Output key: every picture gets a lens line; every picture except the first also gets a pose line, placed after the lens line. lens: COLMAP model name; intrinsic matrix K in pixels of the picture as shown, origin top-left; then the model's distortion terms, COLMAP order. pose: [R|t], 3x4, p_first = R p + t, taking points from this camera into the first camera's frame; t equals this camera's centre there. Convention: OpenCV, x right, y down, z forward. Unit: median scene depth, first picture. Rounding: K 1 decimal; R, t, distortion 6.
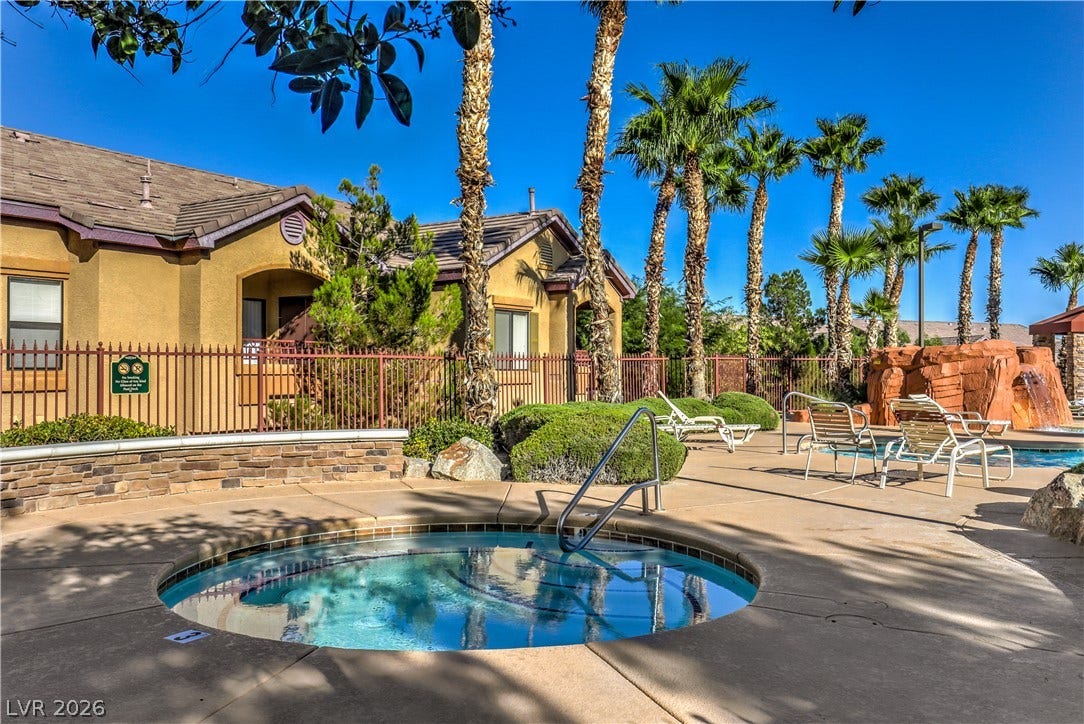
lens RADIAL K [[439.3, 0, 541.7], [0, 439.3, 376.7], [0, 0, 1]] dist [-0.009035, 0.000012]
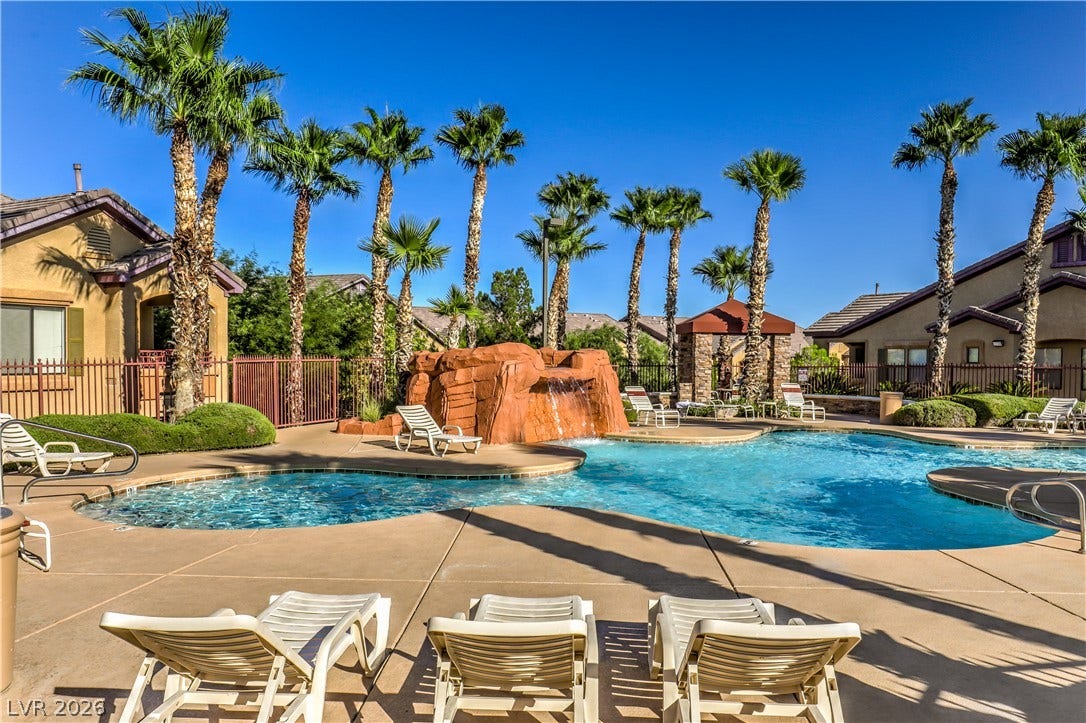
lens RADIAL K [[380.5, 0, 543.1], [0, 380.5, 367.8], [0, 0, 1]] dist [-0.006906, -0.000053]
pose [[0.994867, -0.003541, 0.101127, 0.815018], [0.001991, 0.999879, 0.015423, -0.036358], [-0.101169, -0.015143, 0.994754, 0.162659]]
